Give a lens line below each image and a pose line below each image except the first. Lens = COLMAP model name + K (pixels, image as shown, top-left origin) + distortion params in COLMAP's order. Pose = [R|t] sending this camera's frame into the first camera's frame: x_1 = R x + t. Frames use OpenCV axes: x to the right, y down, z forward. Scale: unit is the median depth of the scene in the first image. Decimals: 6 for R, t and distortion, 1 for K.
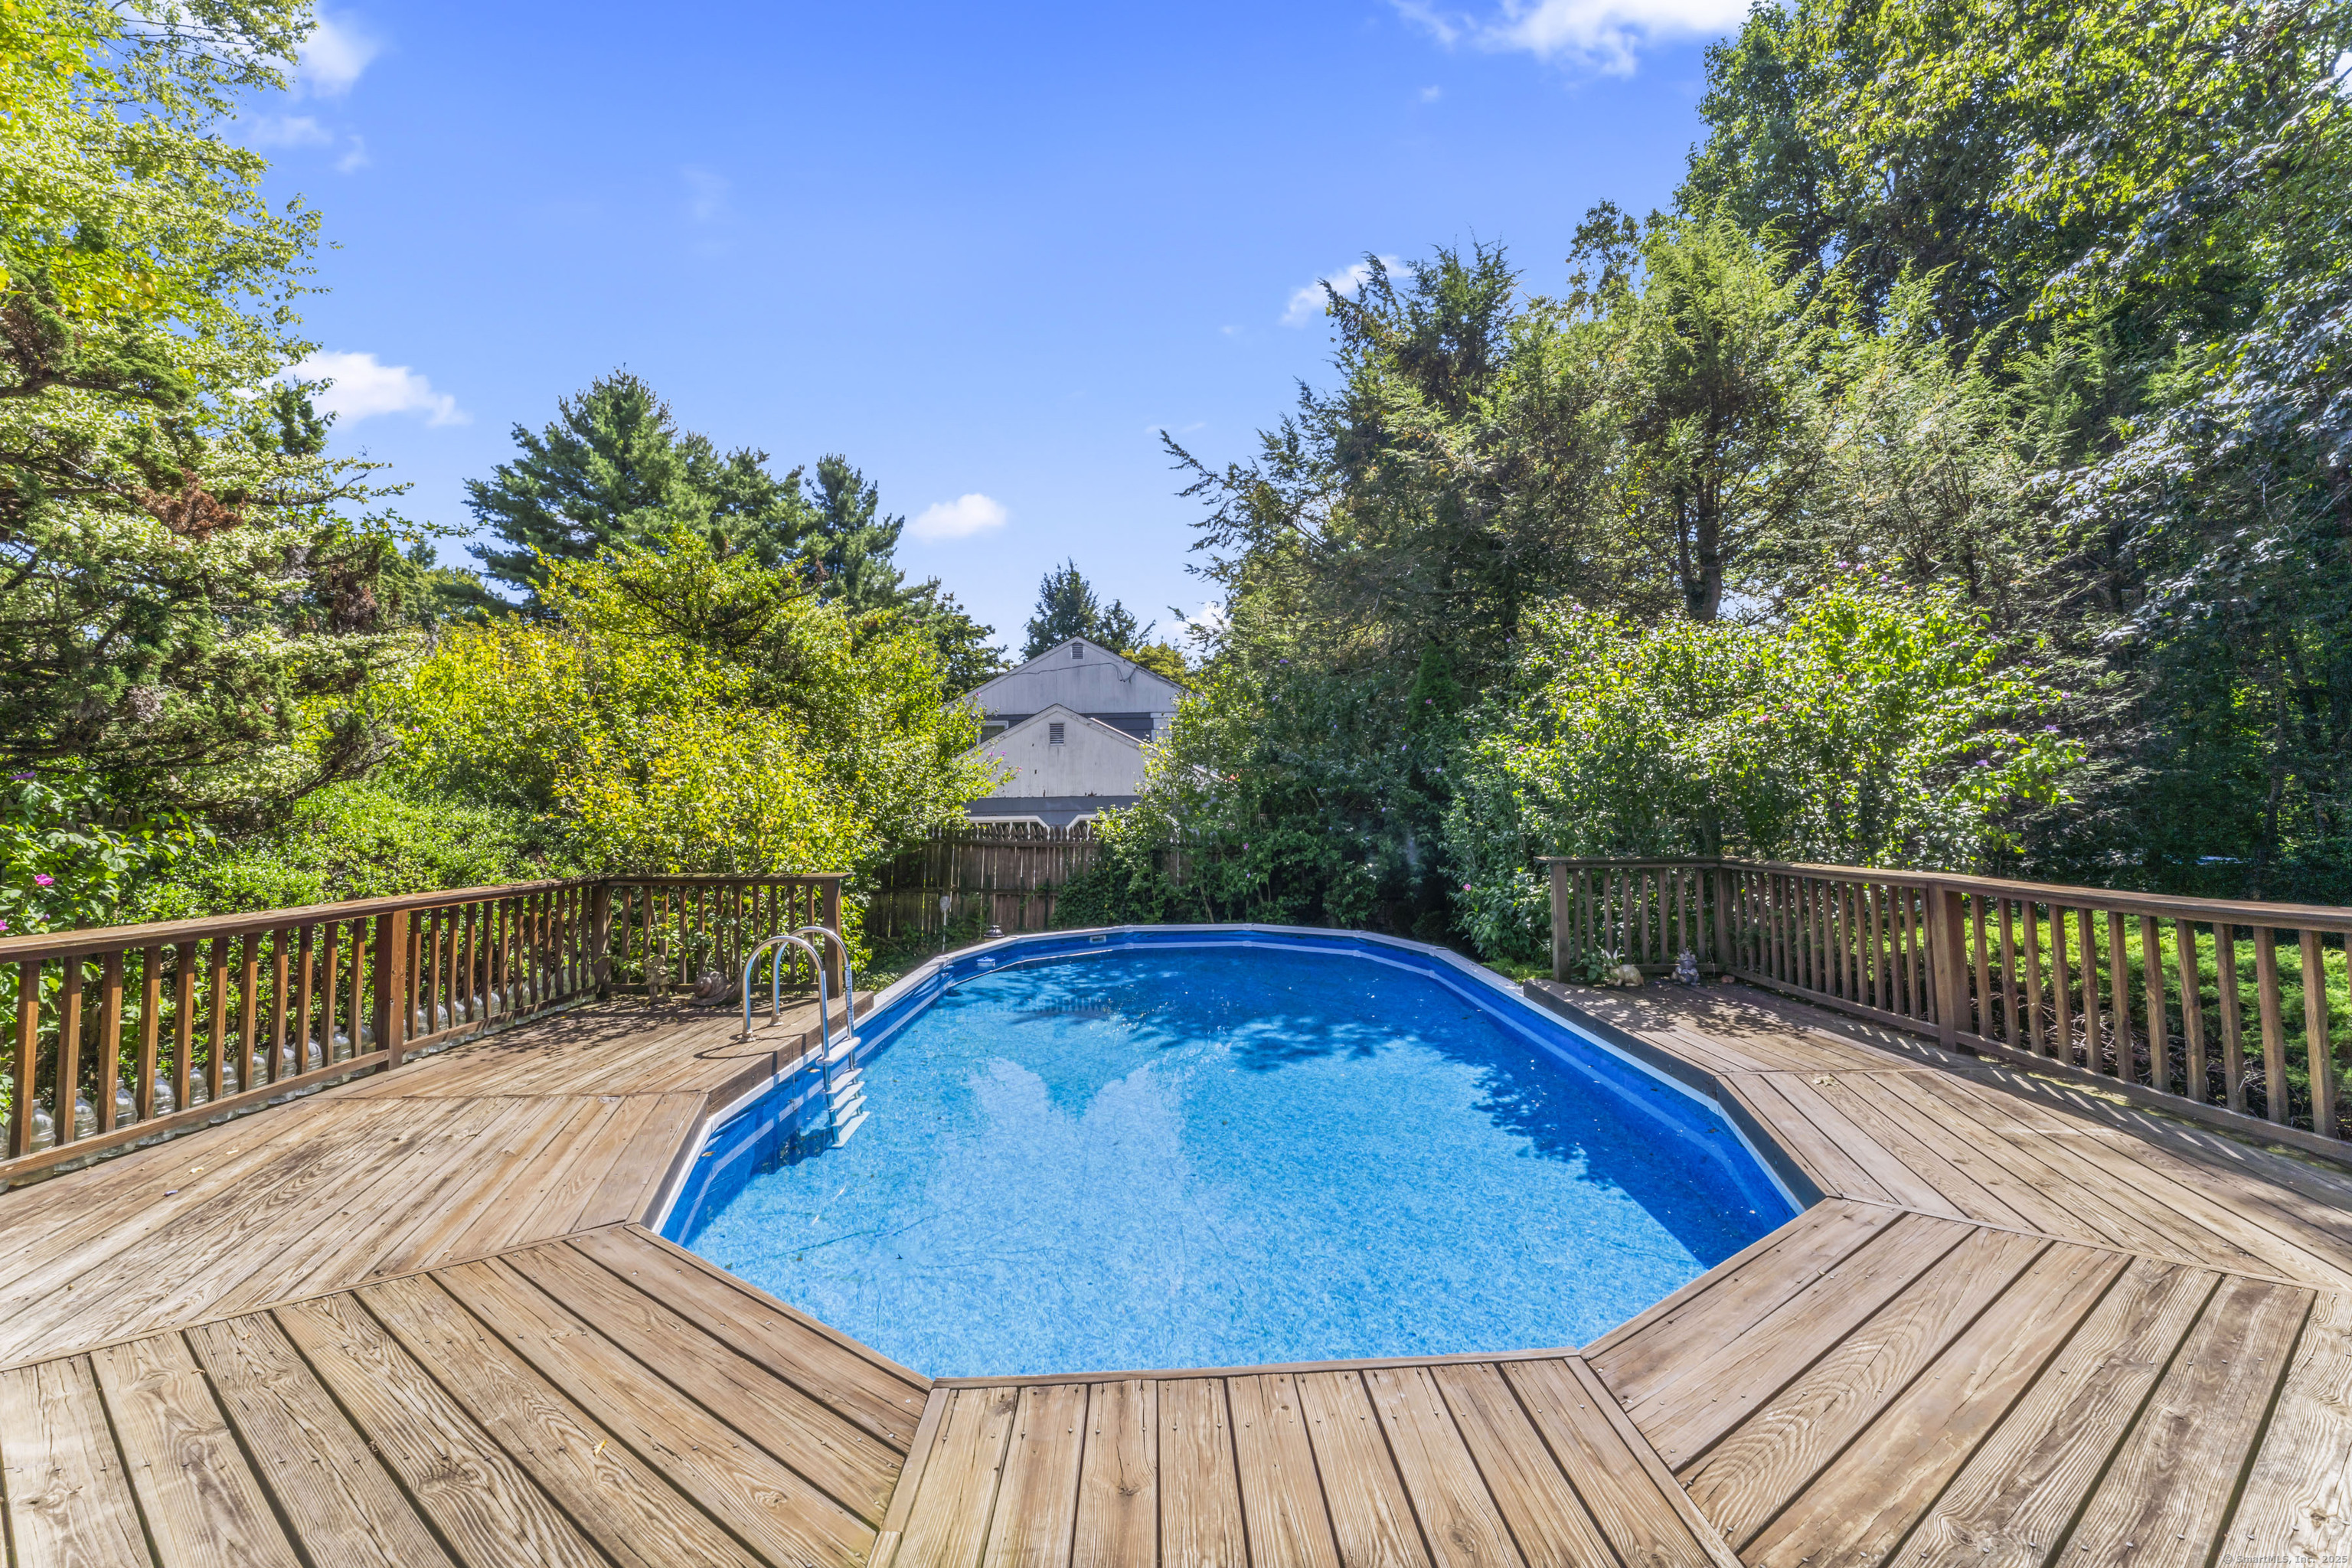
lens RADIAL K [[935.0, 0, 1183.2], [0, 935.0, 792.7], [0, 0, 1]] dist [-0.000437, 0.000005]
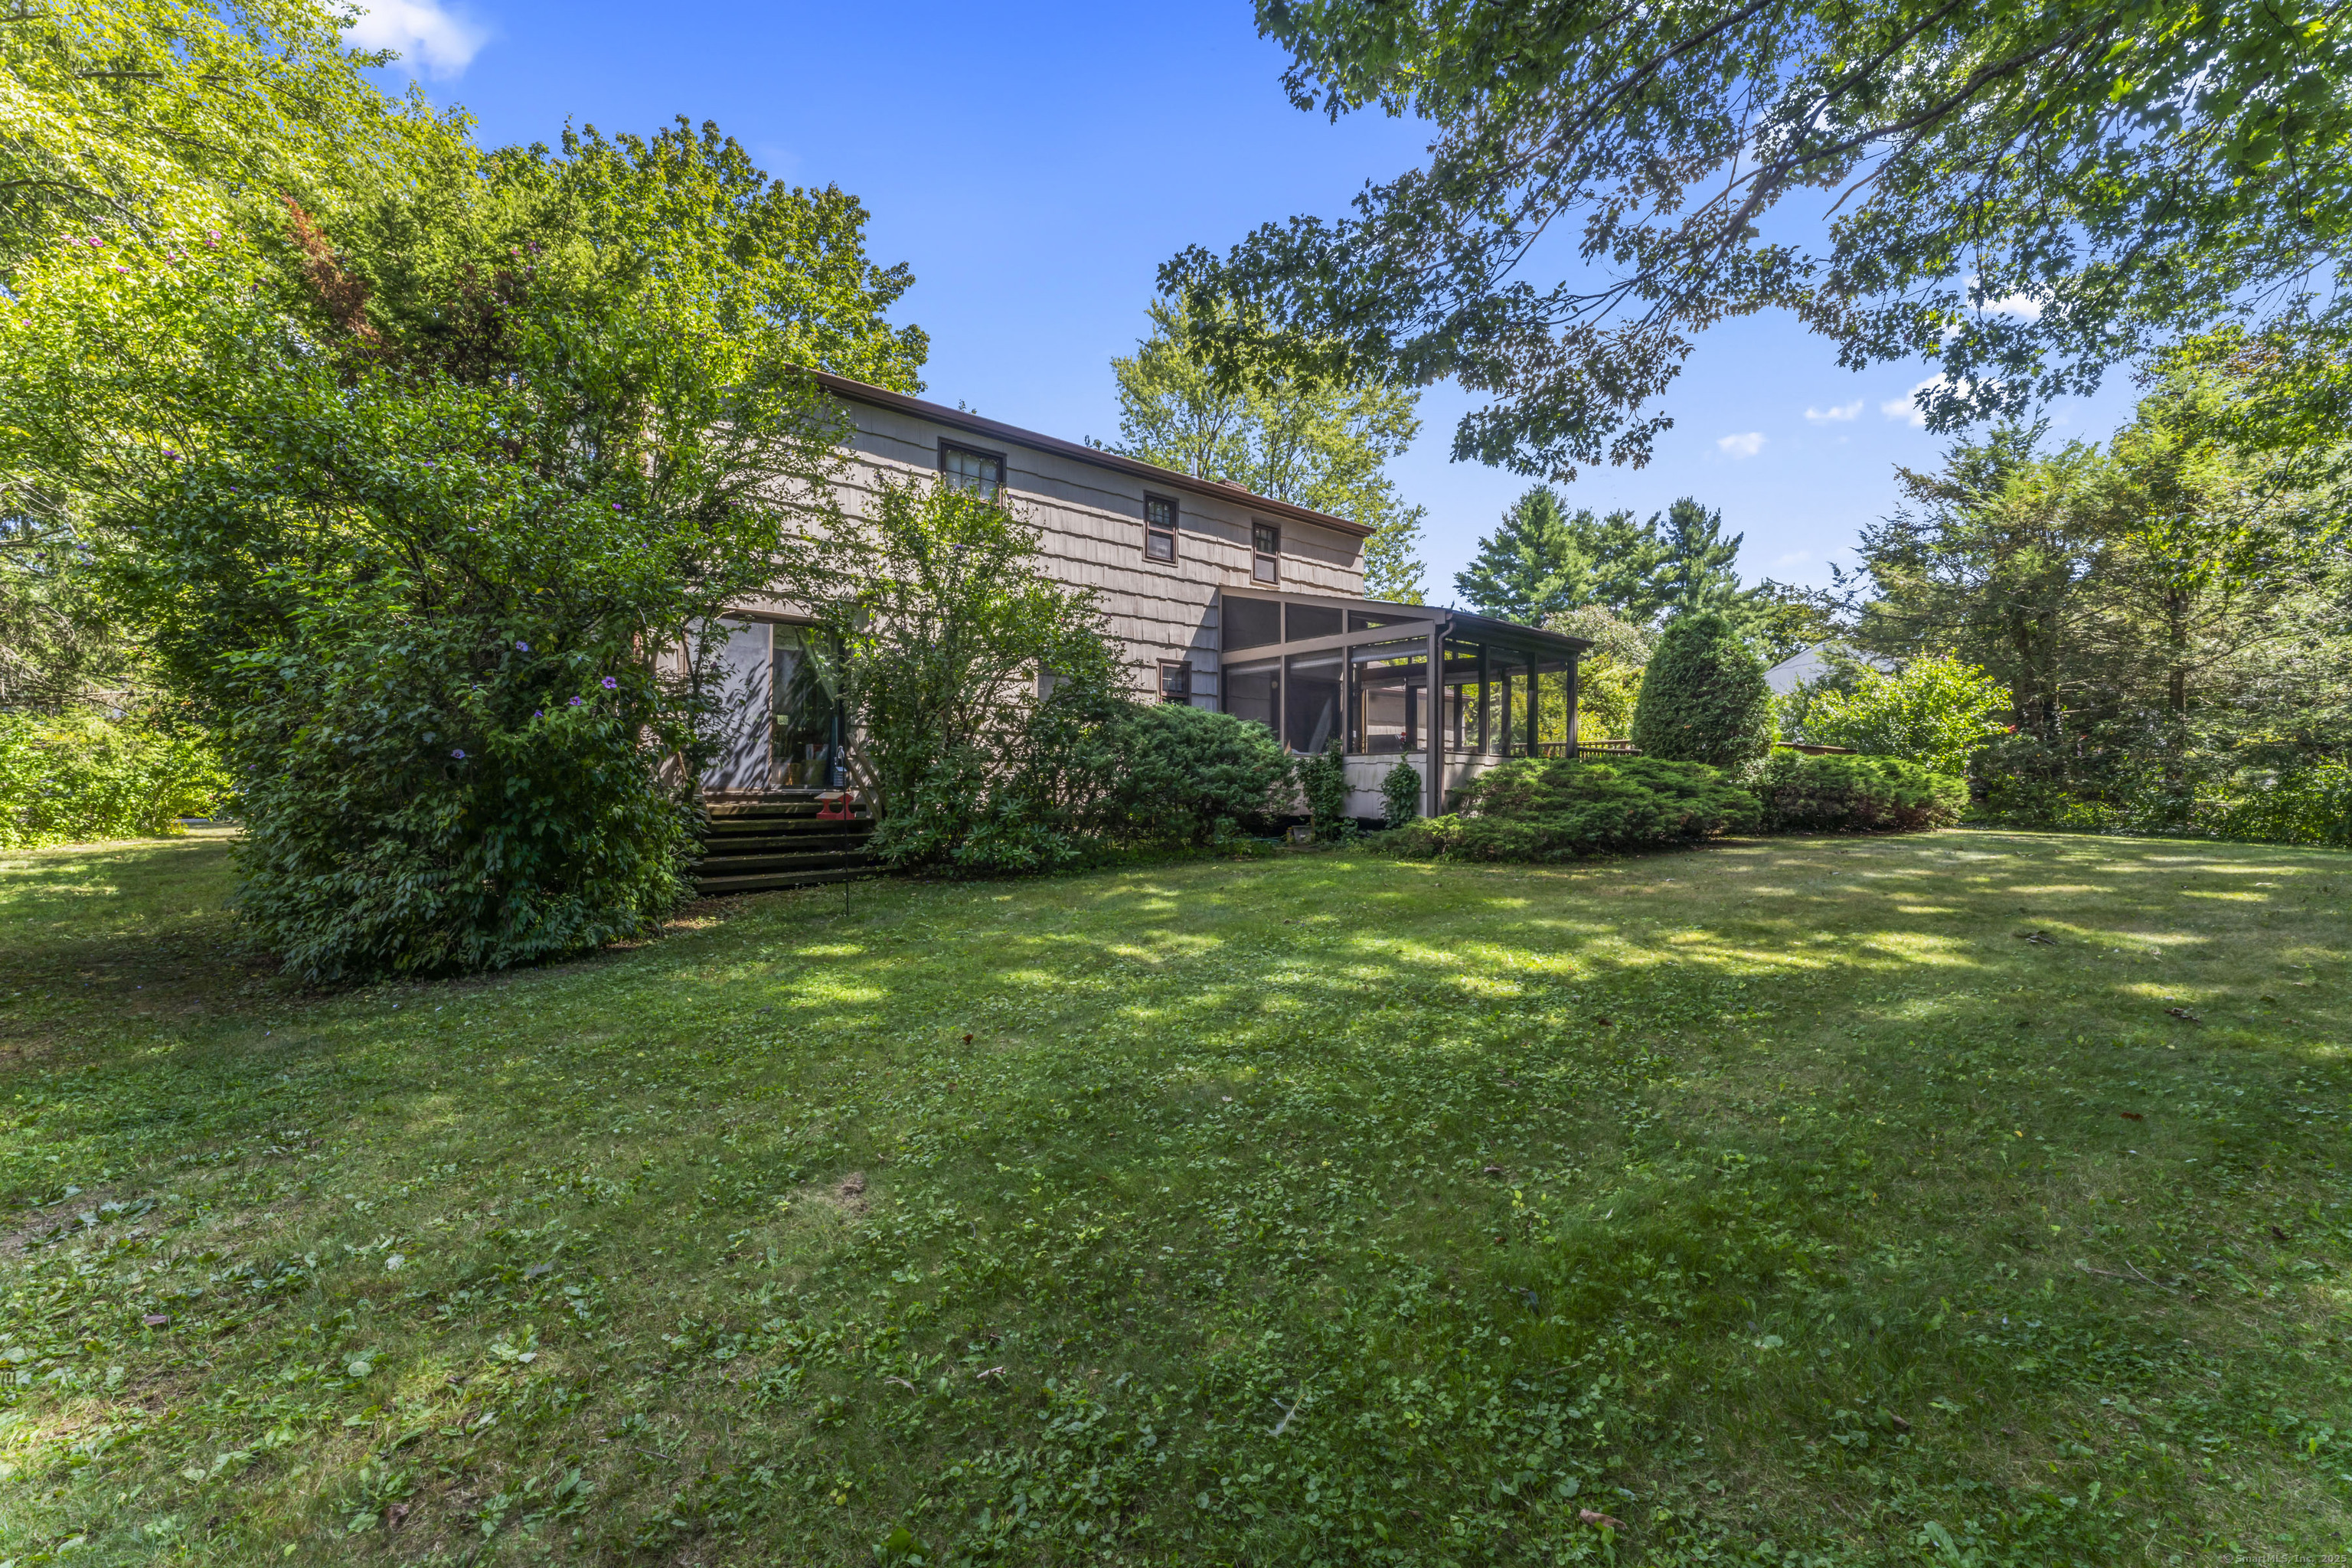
lens RADIAL K [[935.0, 0, 1188.6], [0, 935.0, 778.7], [0, 0, 1]] dist [-0.000437, 0.000005]
pose [[0.627411, 0.003359, -0.778681, 0.238470], [0.006999, 0.999926, 0.009953, 0.019163], [0.778657, -0.011694, 0.627341, -0.414717]]
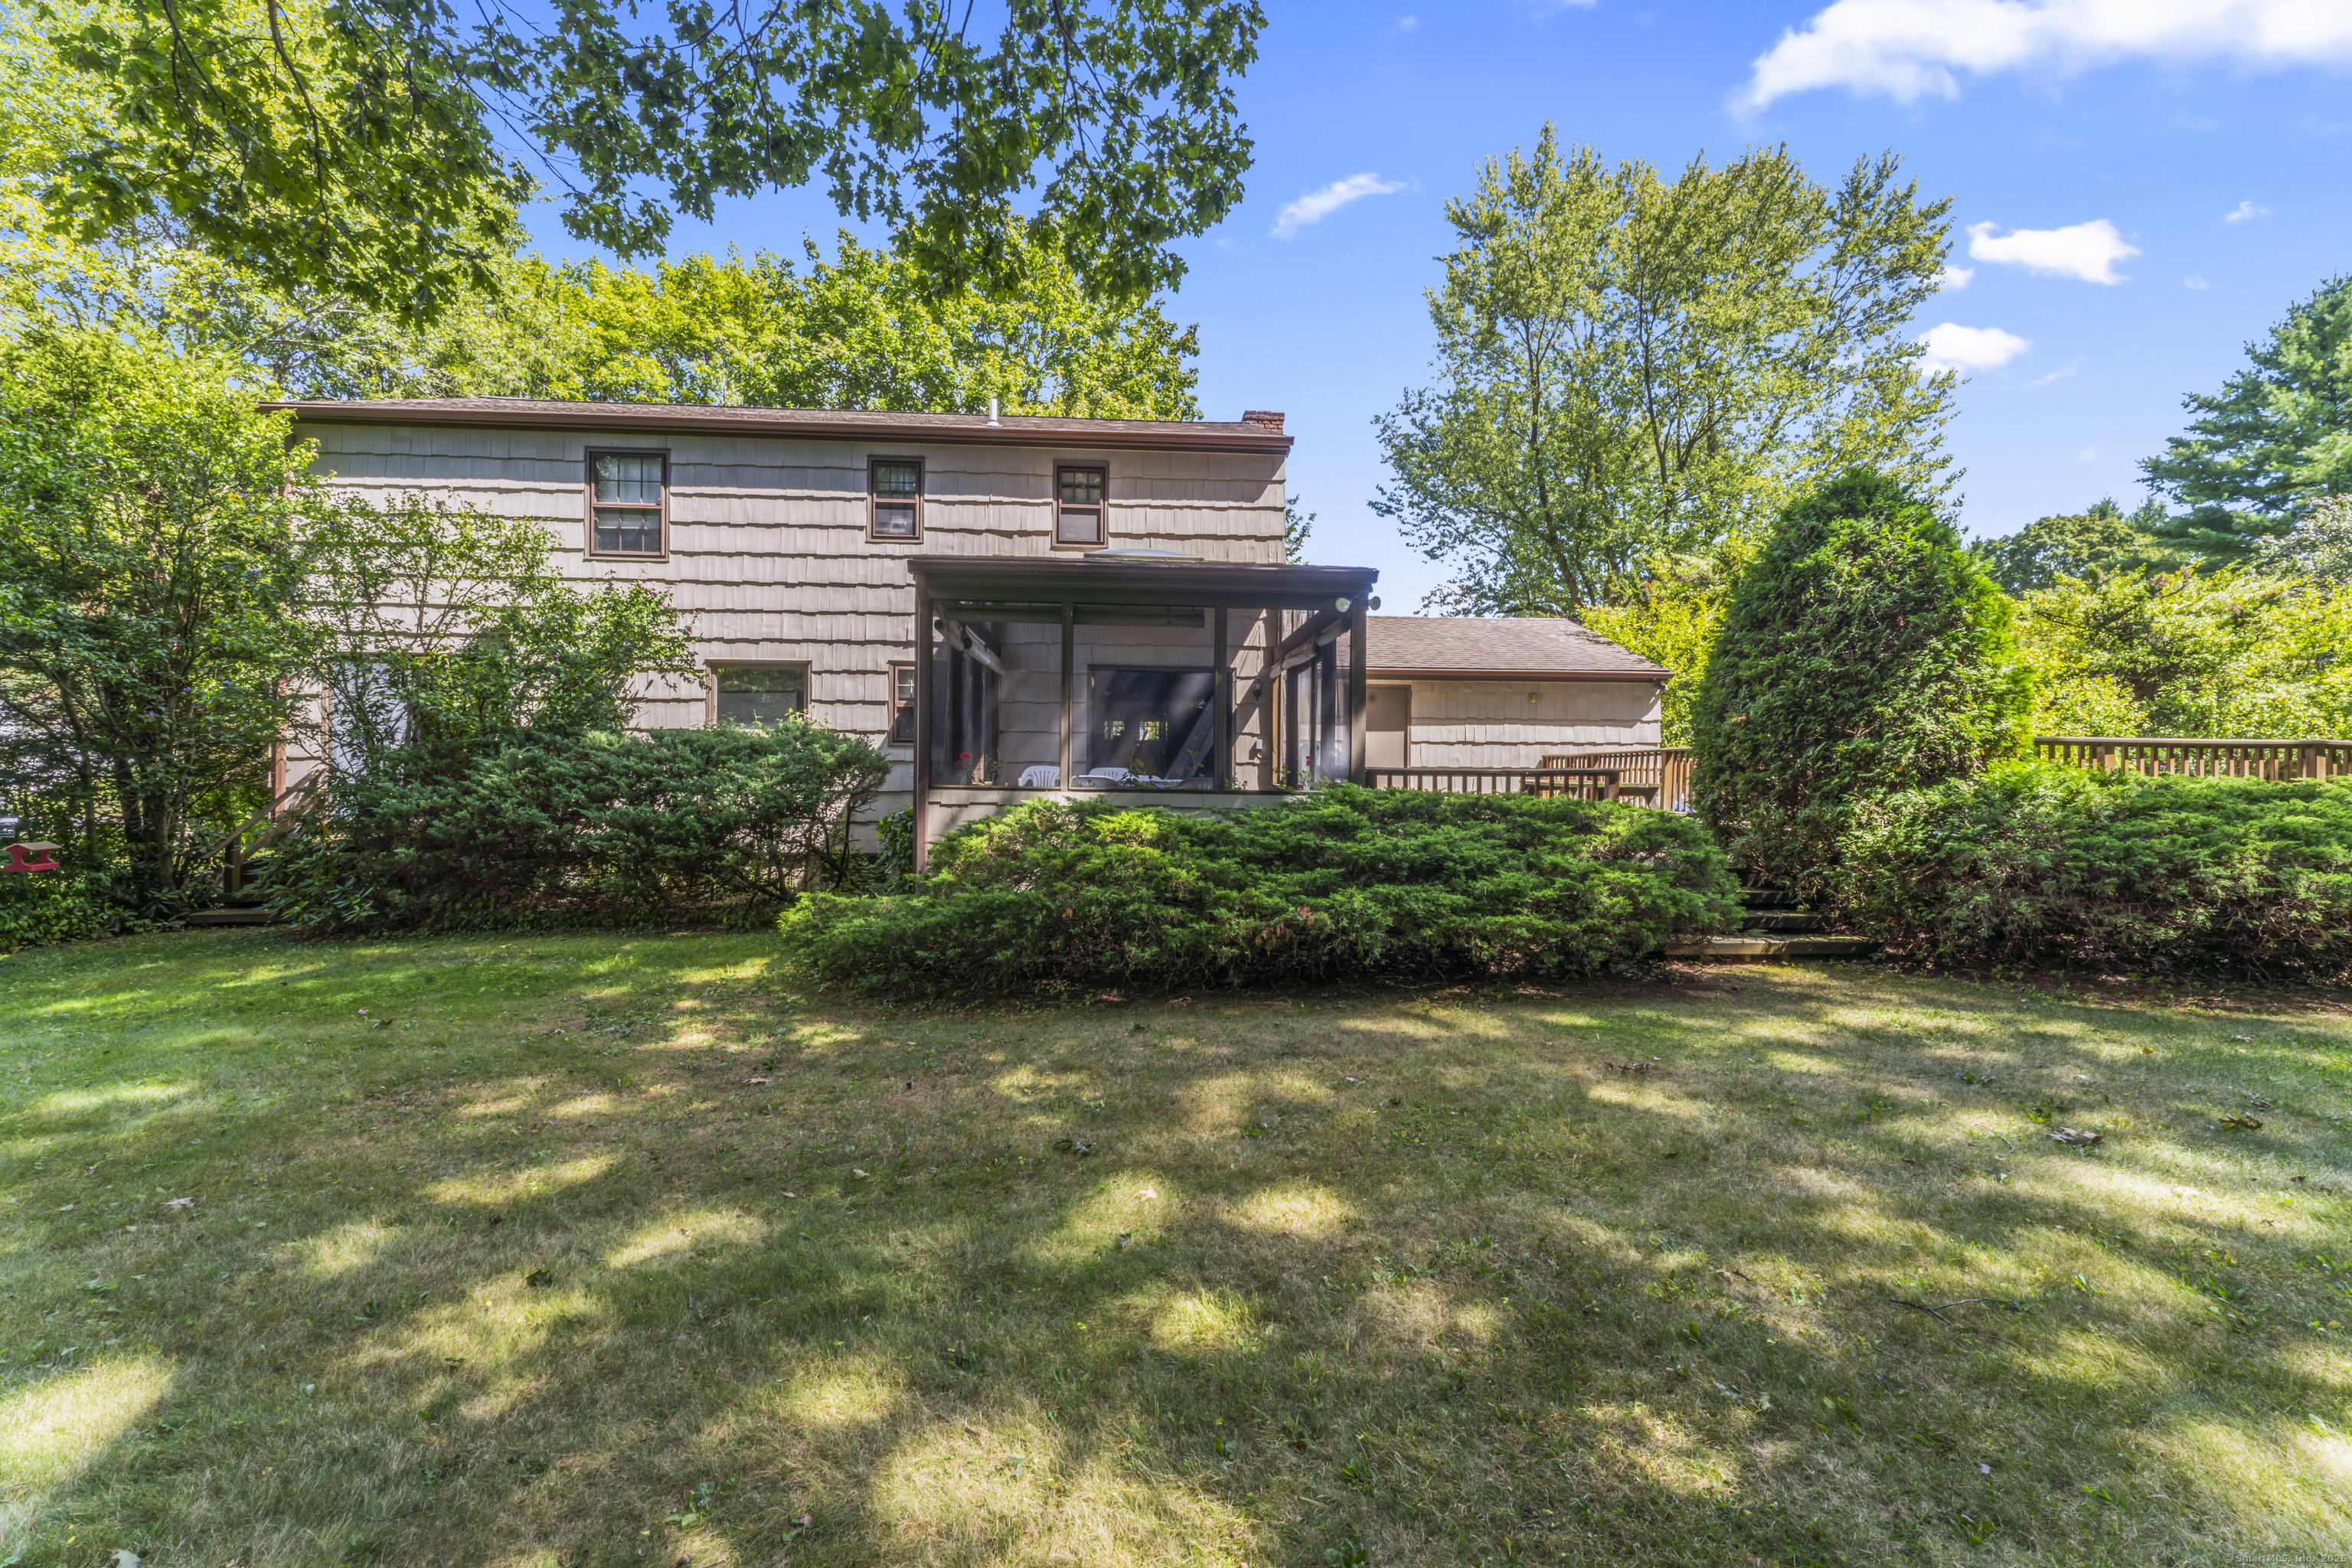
lens RADIAL K [[935.0, 0, 1173.3], [0, 935.0, 784.1], [0, 0, 1]] dist [-0.000437, 0.000005]
pose [[0.046747, 0.013945, -0.998809, 0.244605], [0.010889, 0.999836, 0.014469, 0.012327], [0.998847, -0.011552, 0.046588, -0.158158]]
